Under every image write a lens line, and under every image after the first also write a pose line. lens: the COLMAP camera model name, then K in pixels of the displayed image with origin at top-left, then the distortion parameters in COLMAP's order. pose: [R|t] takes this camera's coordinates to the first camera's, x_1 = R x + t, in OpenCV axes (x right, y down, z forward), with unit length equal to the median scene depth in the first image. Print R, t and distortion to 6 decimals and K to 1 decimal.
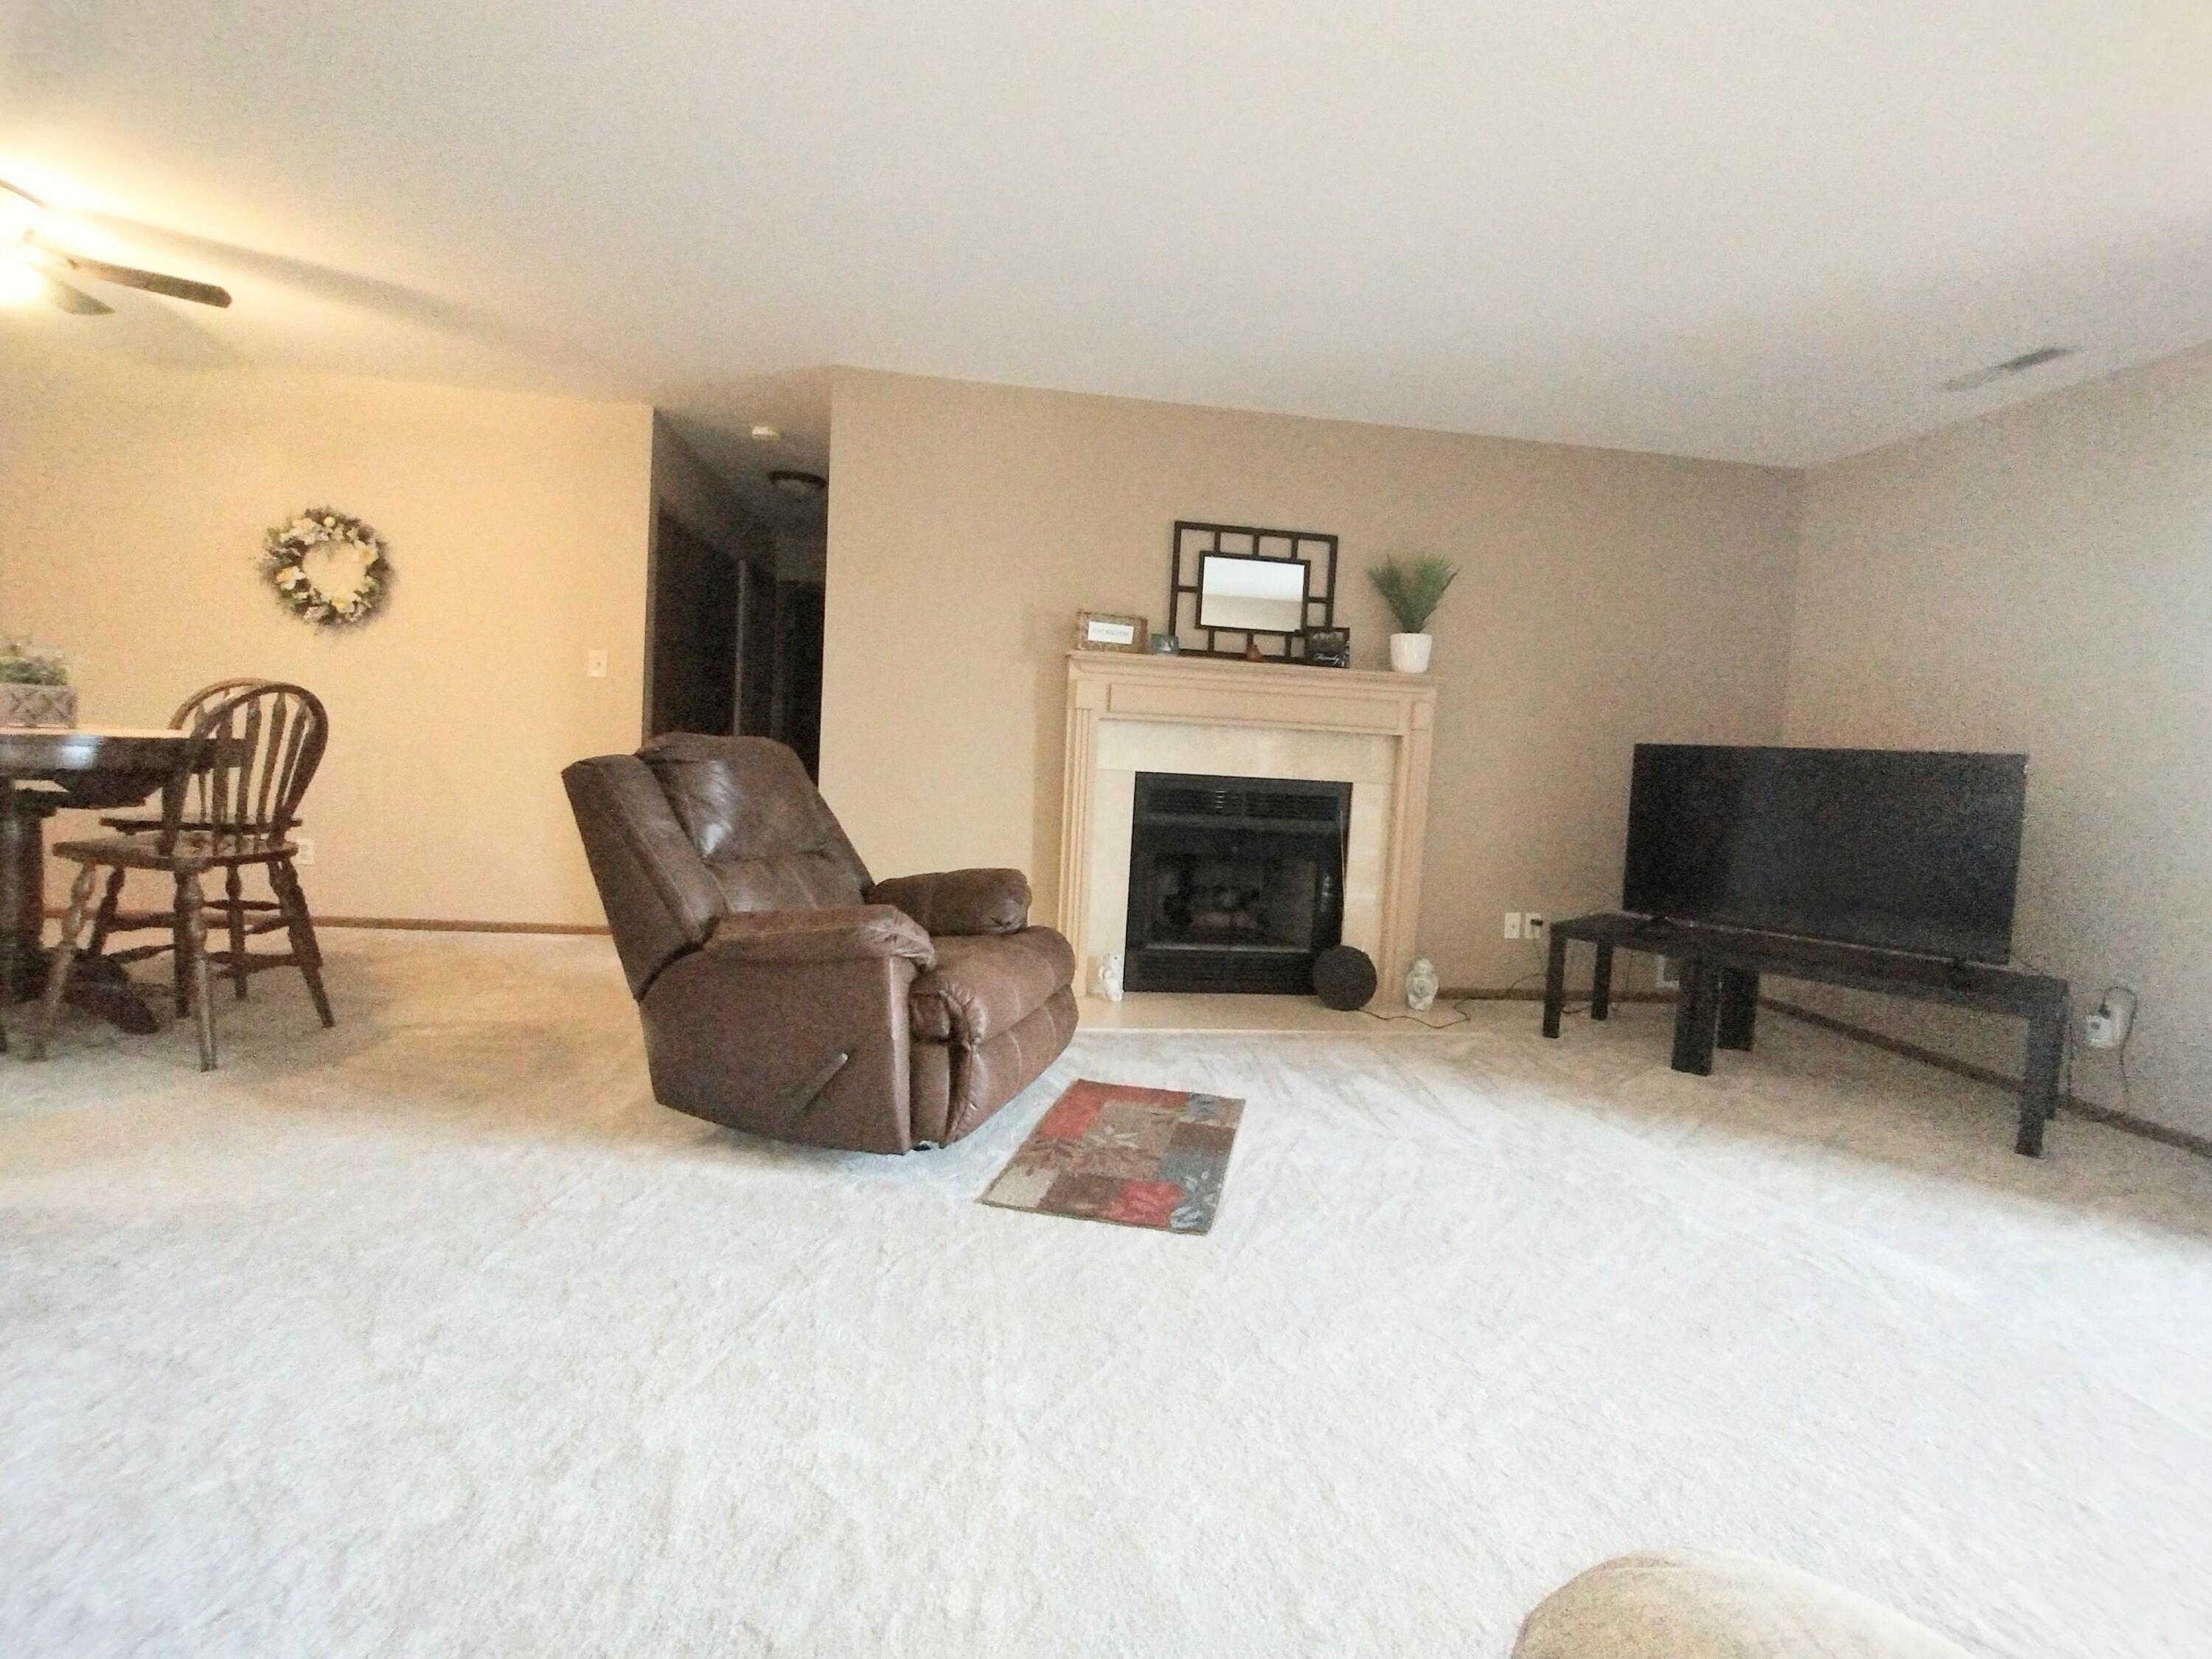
lens RADIAL K [[1001.8, 0, 1113.5], [0, 1001.8, 802.3], [0, 0, 1]] dist [-0.001373, -0.001225]
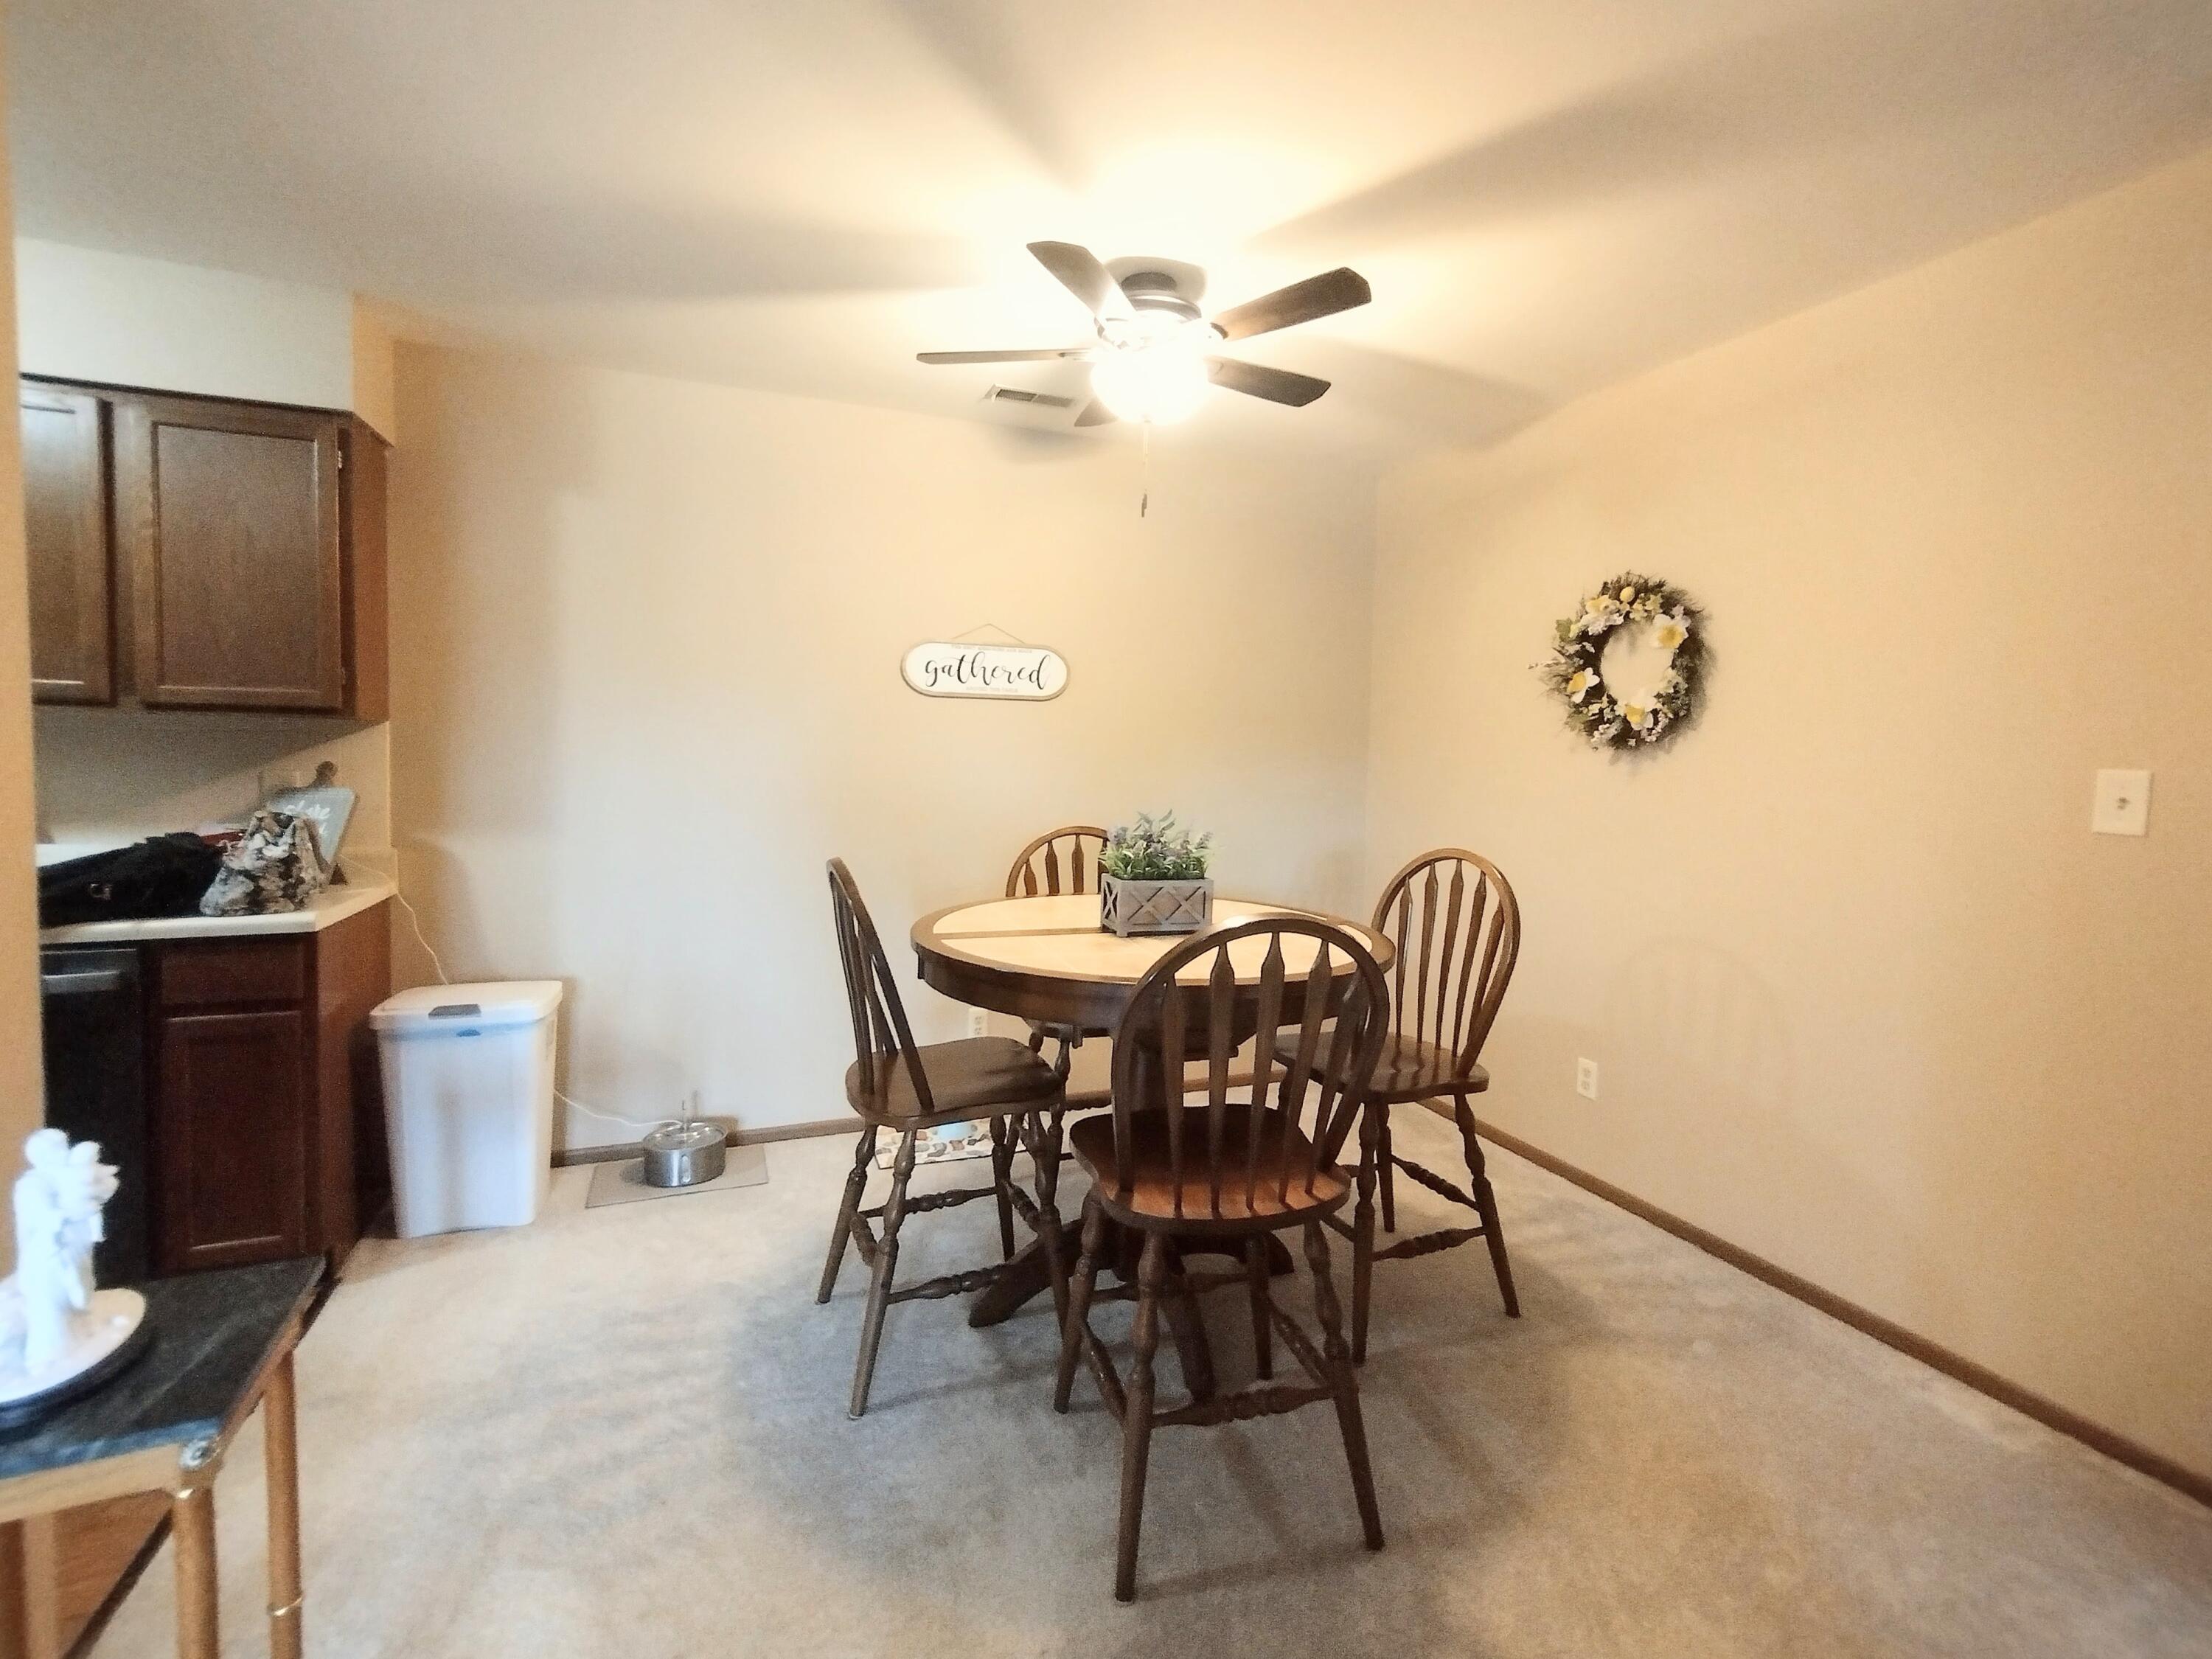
lens RADIAL K [[1001.8, 0, 1113.5], [0, 1001.8, 802.3], [0, 0, 1]] dist [-0.001373, -0.001225]
pose [[0.238945, -0.000292, -0.971033, -0.221264], [-0.064020, 0.997819, -0.016054, -0.110596], [0.968920, 0.066002, 0.238405, 0.520647]]
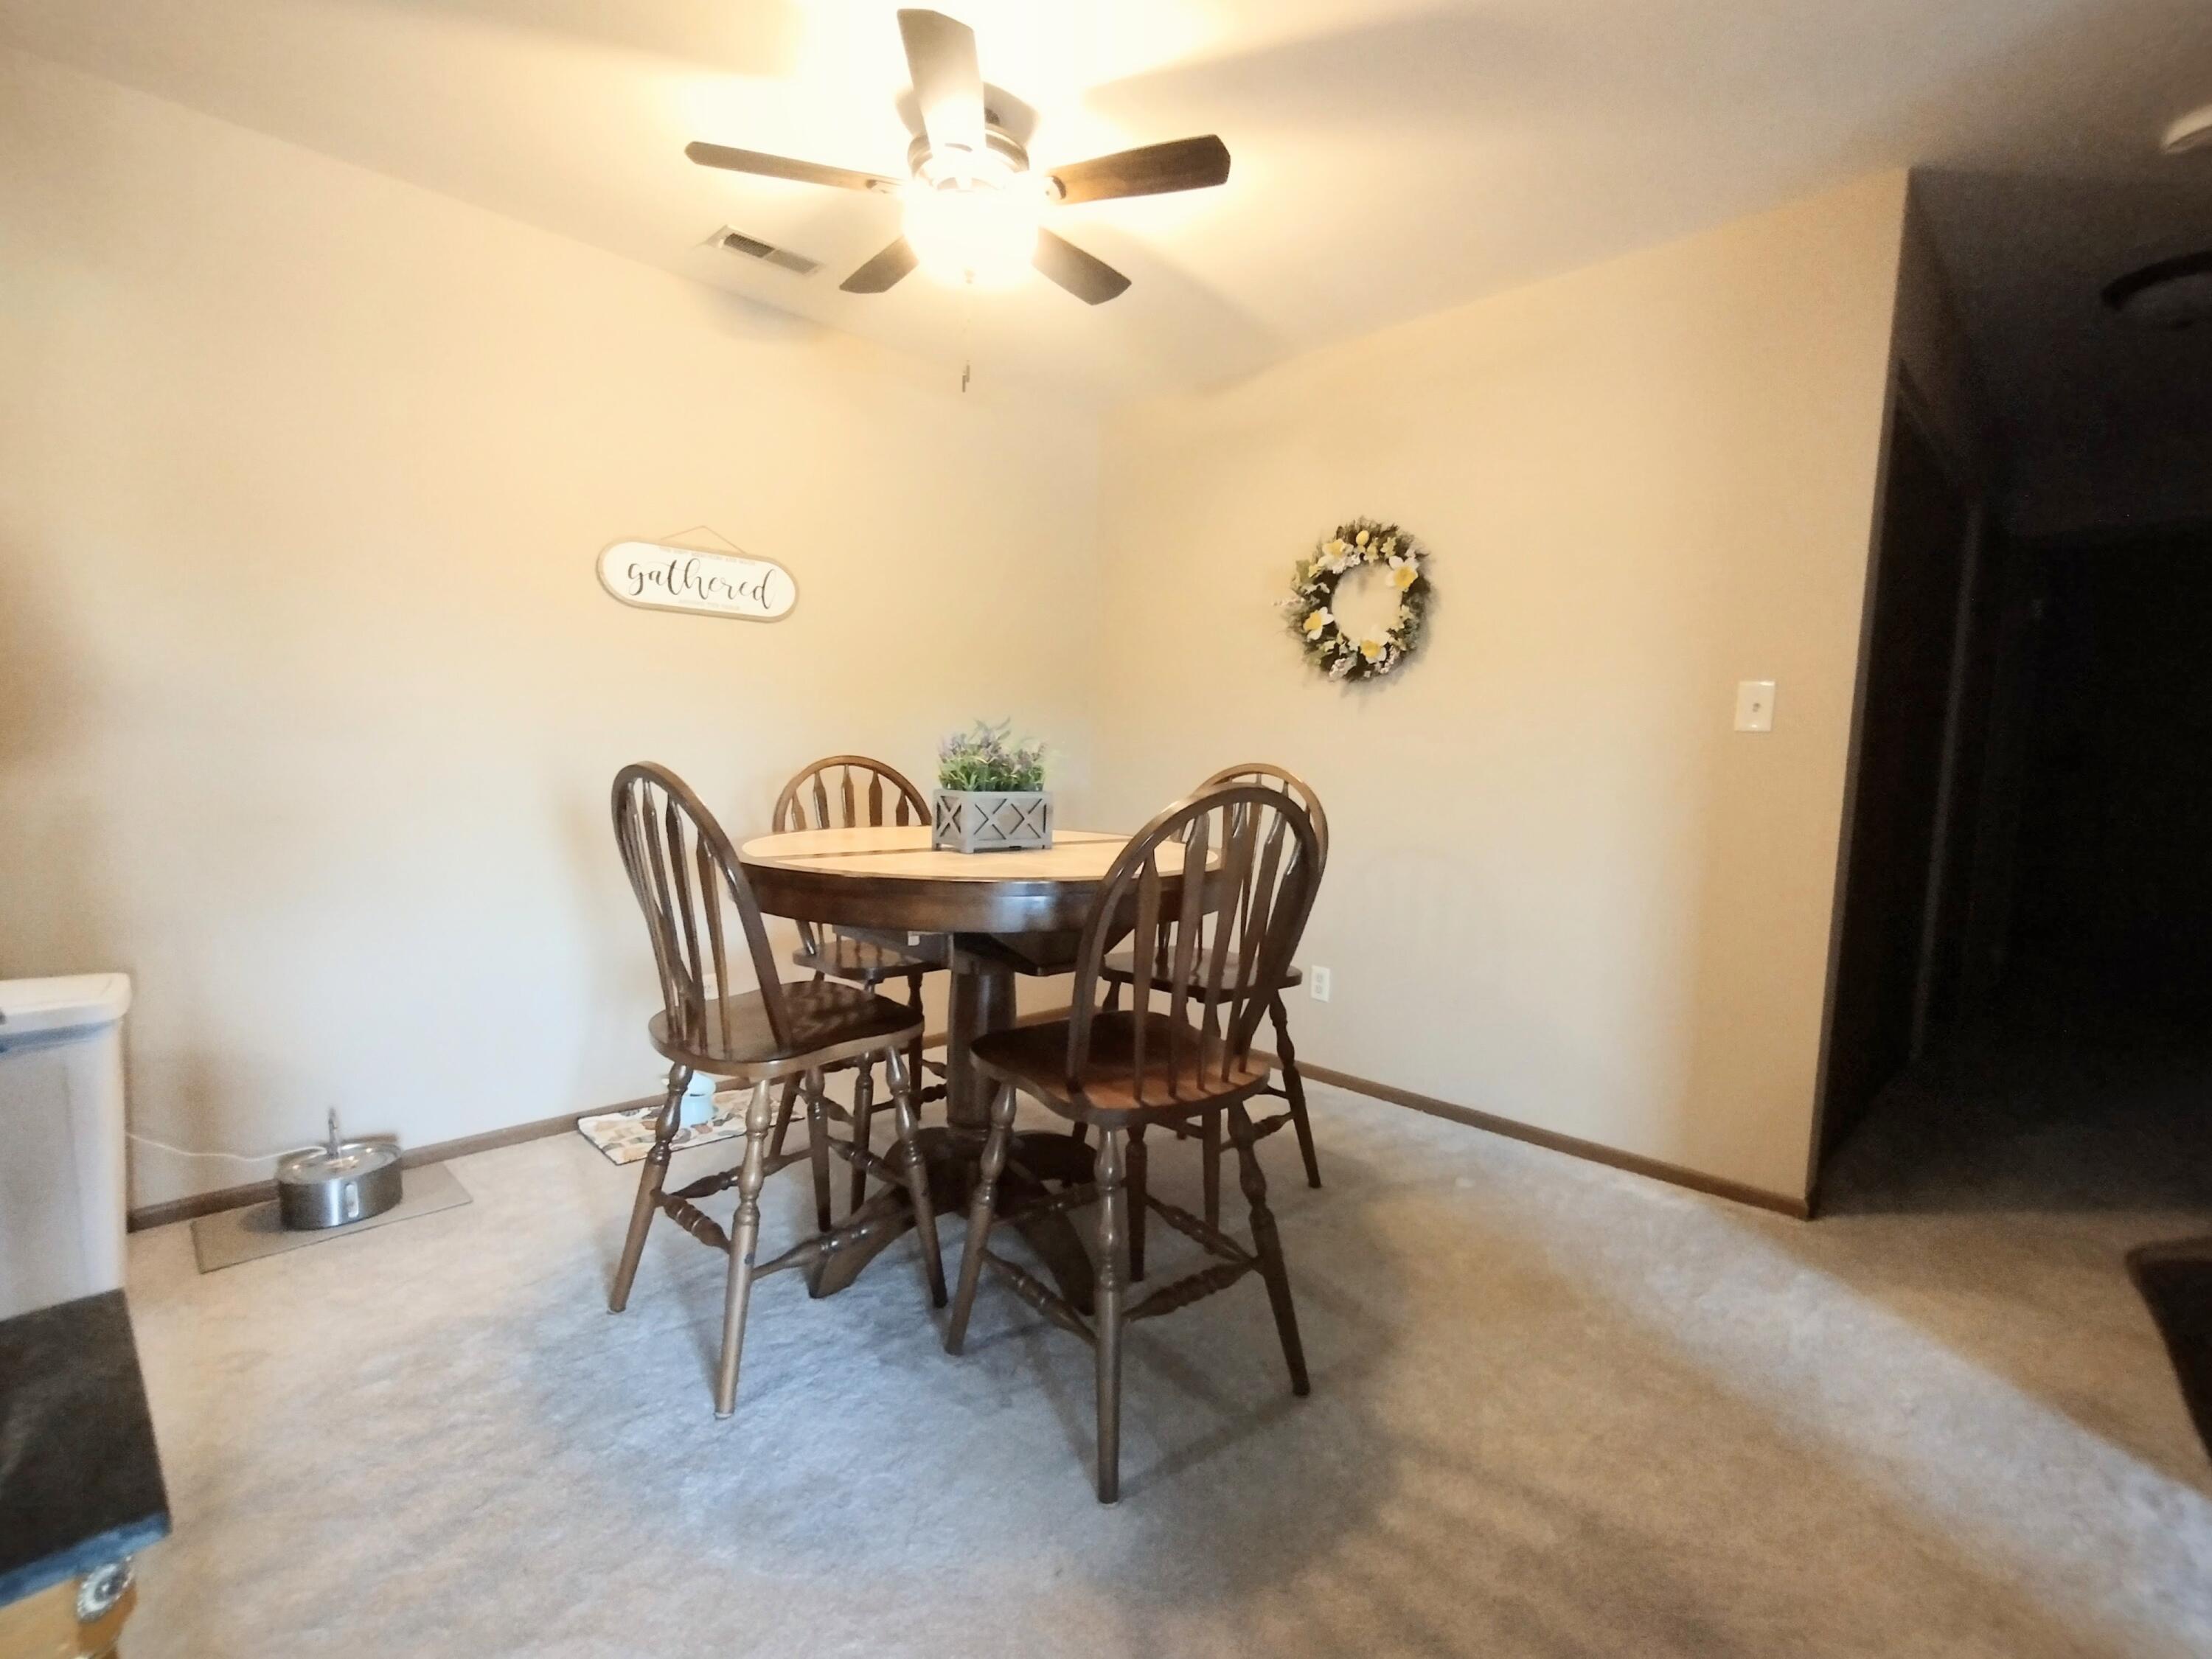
lens RADIAL K [[1005.8, 0, 1107.2], [0, 1005.8, 859.5], [0, 0, 1]] dist [-0.015210, 0.011300]
pose [[0.599067, 0.043862, -0.799496, -0.303454], [-0.035681, 0.998969, 0.028070, -0.061679], [0.799903, 0.011711, 0.600015, 0.418930]]
